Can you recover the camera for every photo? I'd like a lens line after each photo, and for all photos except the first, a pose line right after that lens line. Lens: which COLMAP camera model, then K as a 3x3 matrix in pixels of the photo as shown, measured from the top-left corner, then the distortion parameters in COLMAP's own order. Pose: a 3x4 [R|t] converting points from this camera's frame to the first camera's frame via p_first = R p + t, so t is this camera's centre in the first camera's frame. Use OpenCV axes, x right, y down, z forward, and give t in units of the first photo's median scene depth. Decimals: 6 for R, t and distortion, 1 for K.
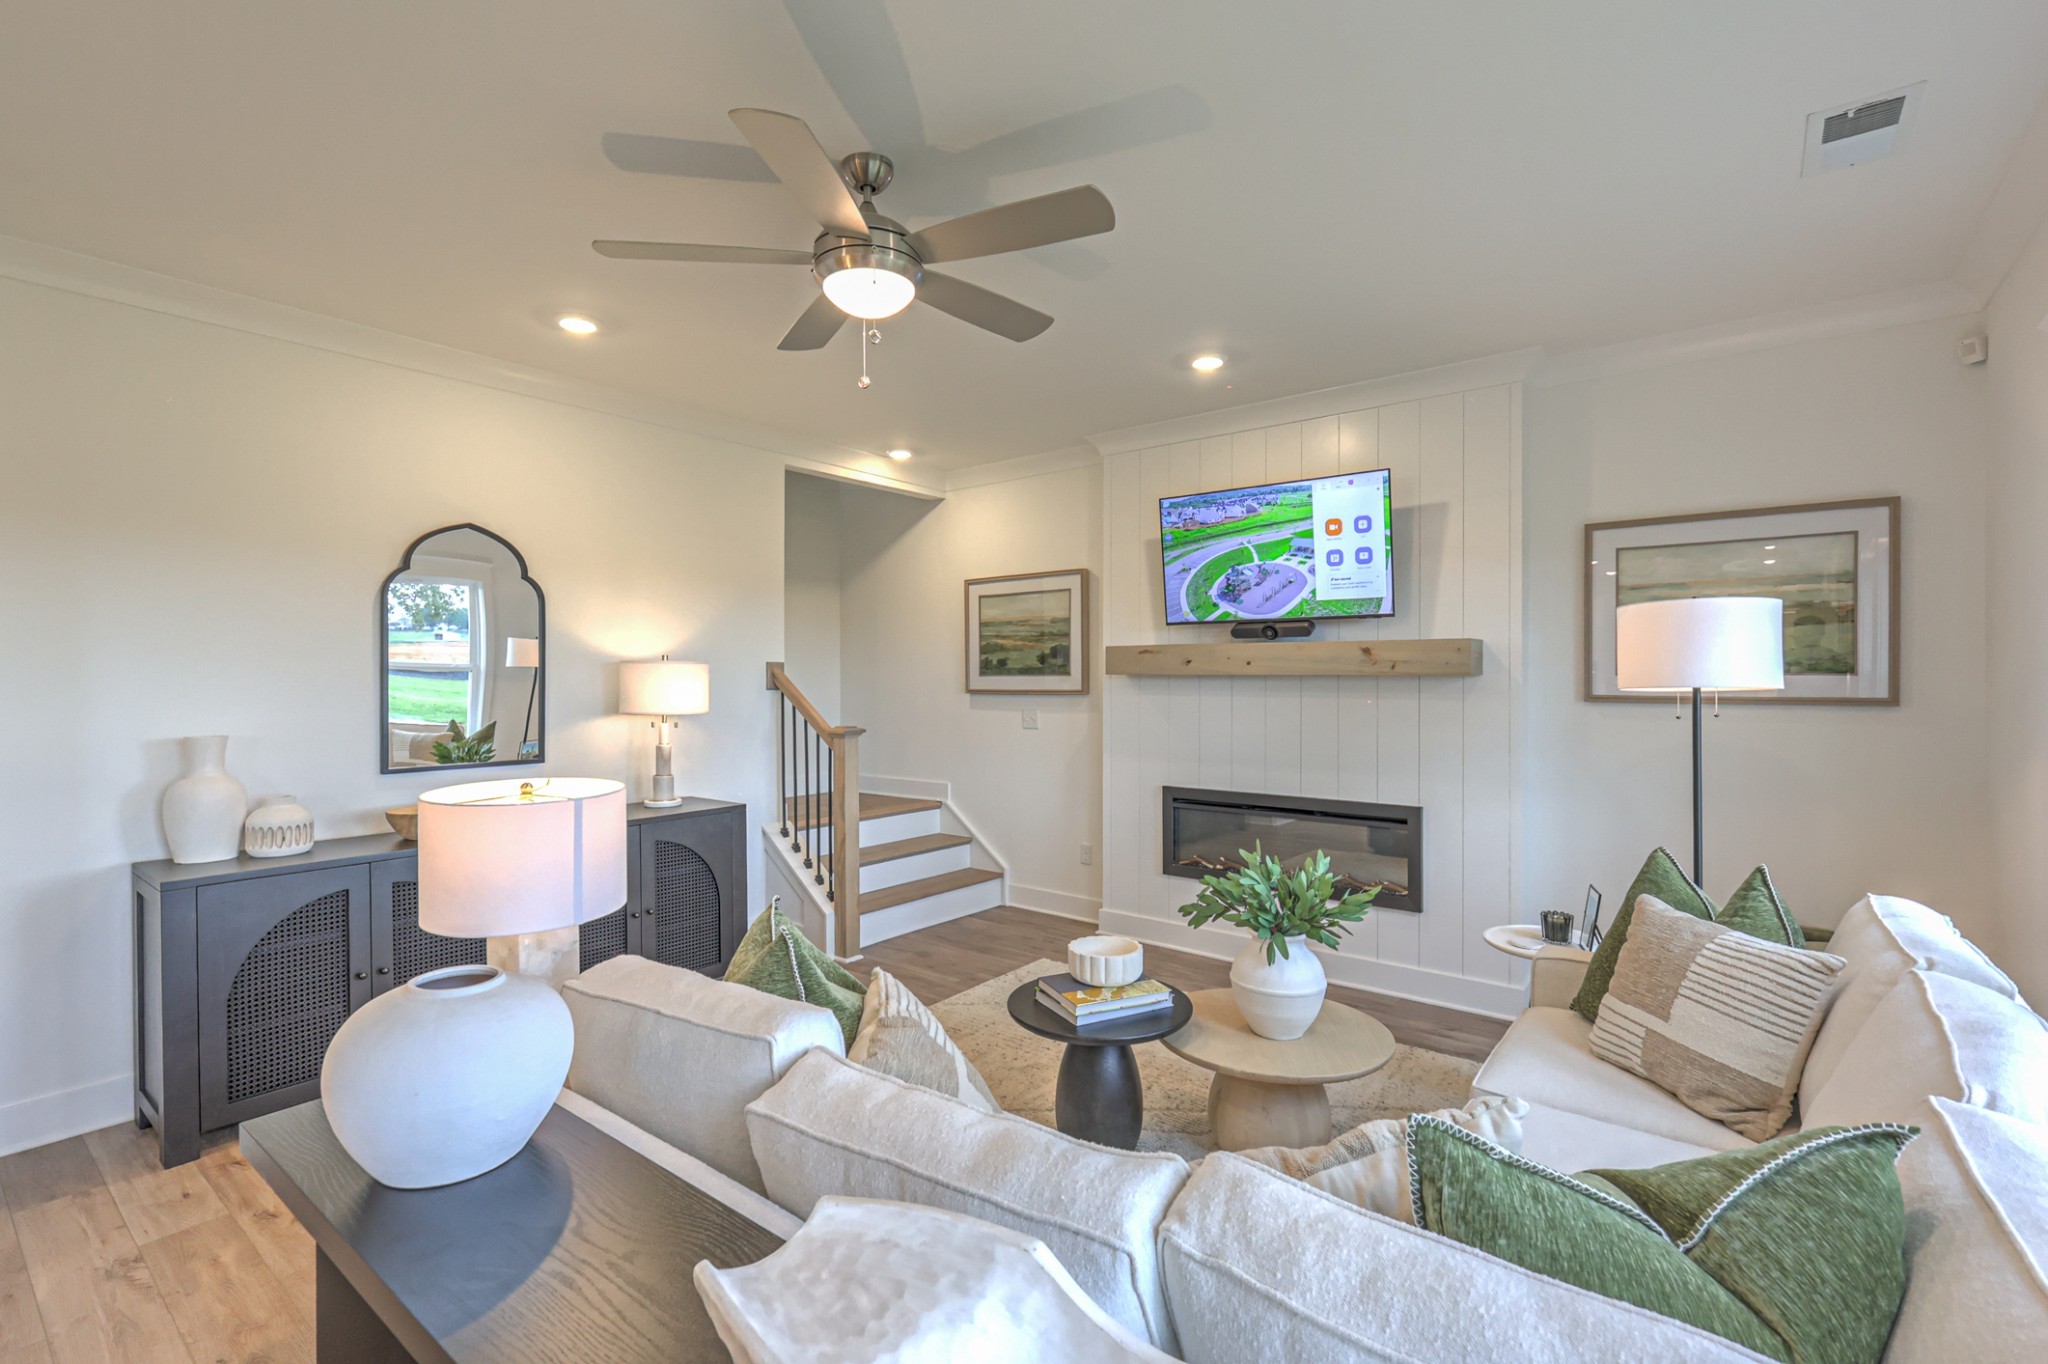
lens RADIAL K [[912.5, 0, 1019.8], [0, 912.5, 677.3], [0, 0, 1]] dist [0.003431, -0.000160]
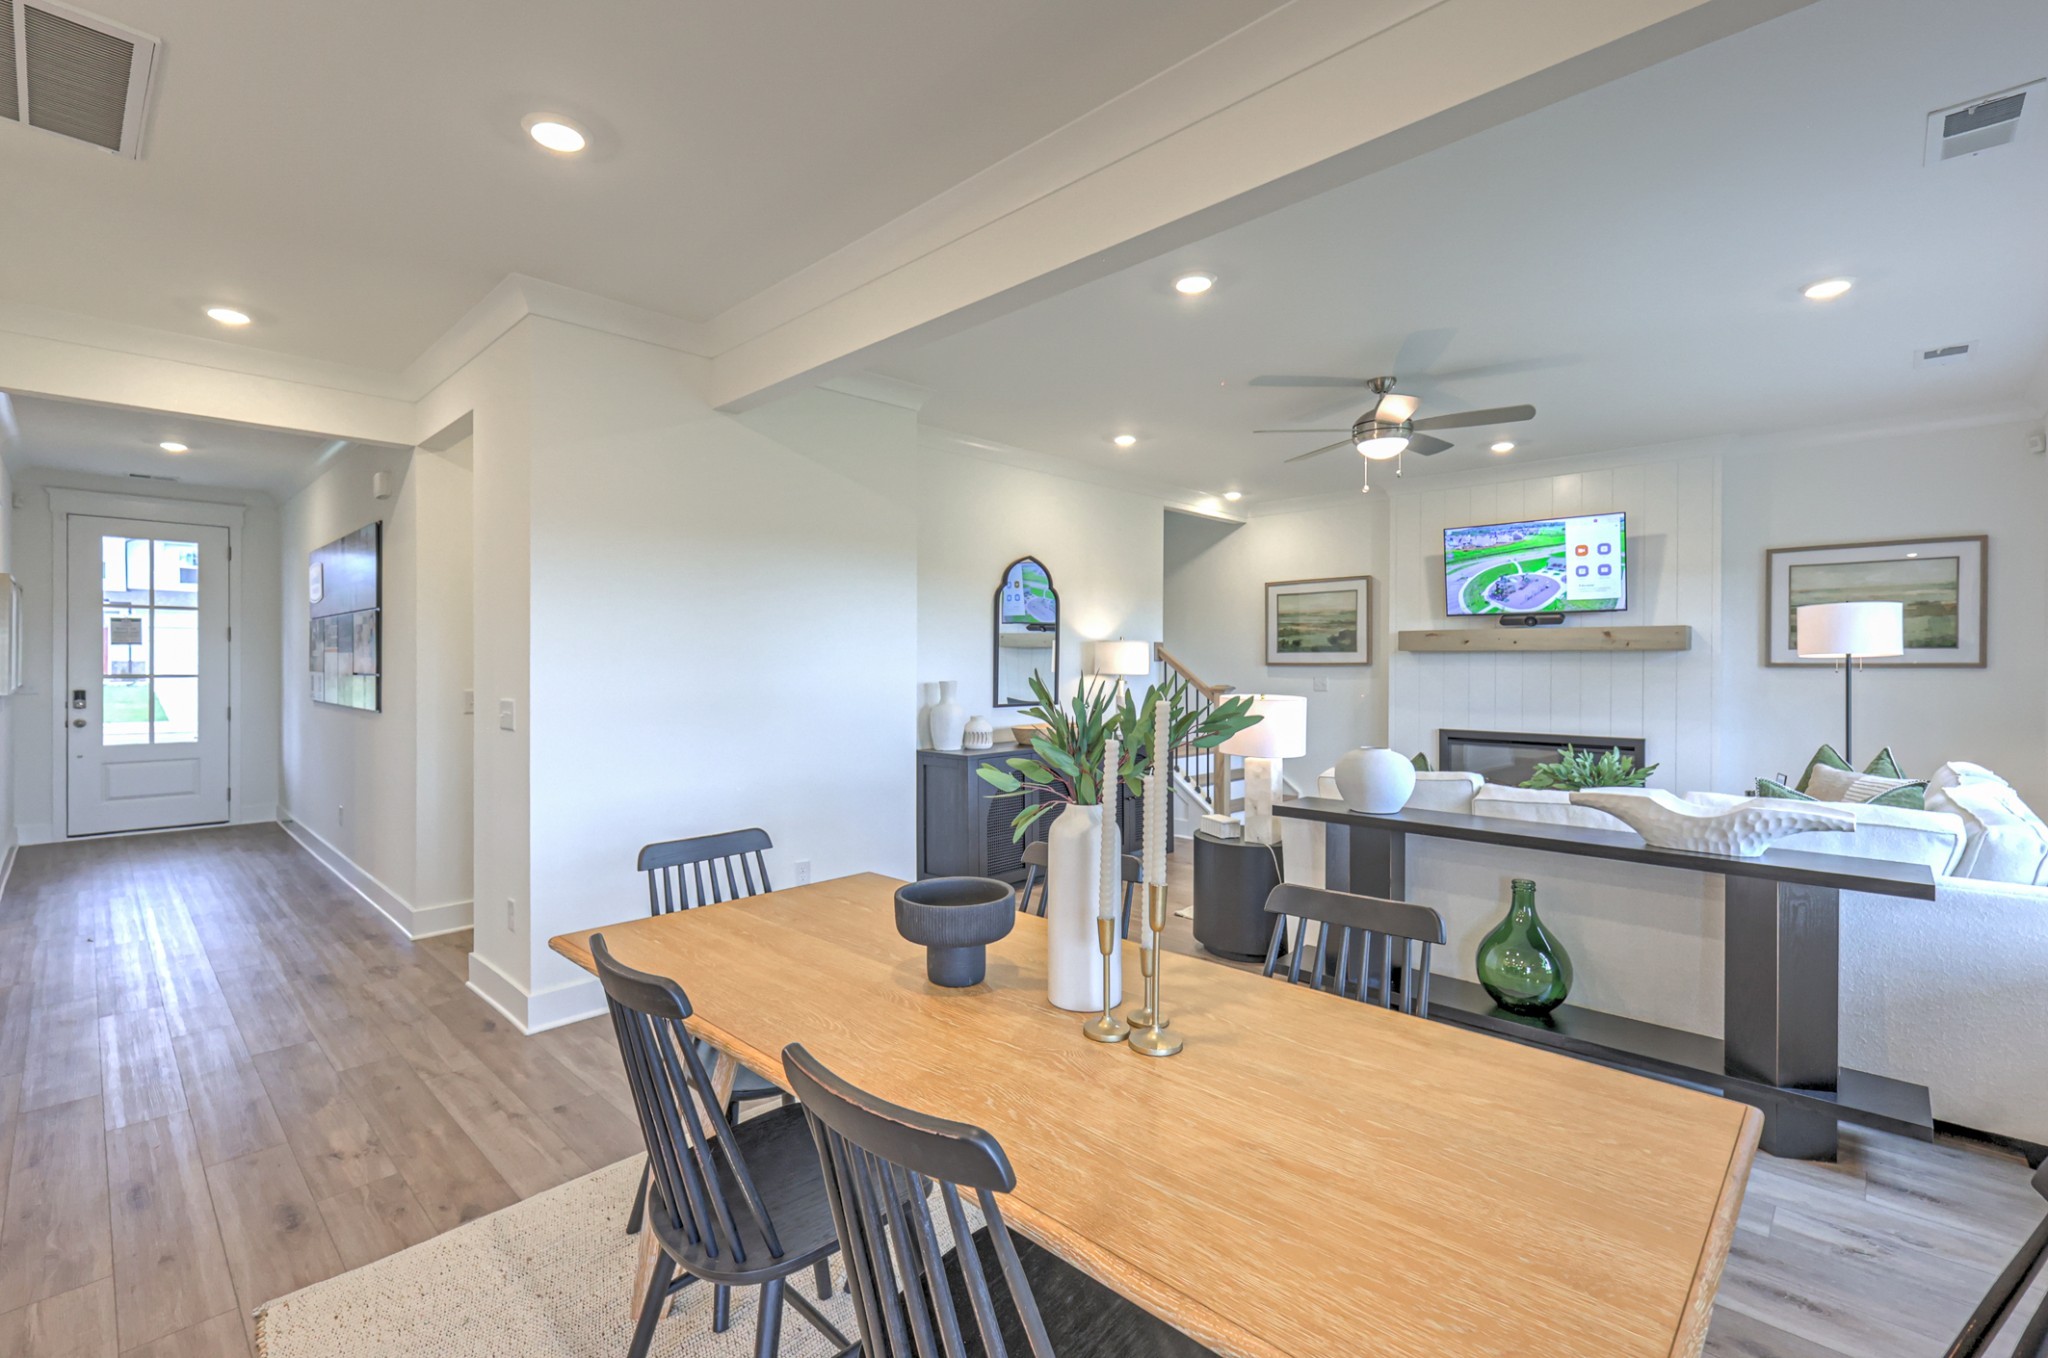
lens RADIAL K [[894.6, 0, 1029.0], [0, 894.6, 669.2], [0, 0, 1]] dist [0.001367, 0.000098]
pose [[0.995480, 0.001684, -0.094958, -0.404804], [-0.000831, 0.999959, 0.009020, 0.015919], [0.094969, -0.008901, 0.995440, -0.526123]]
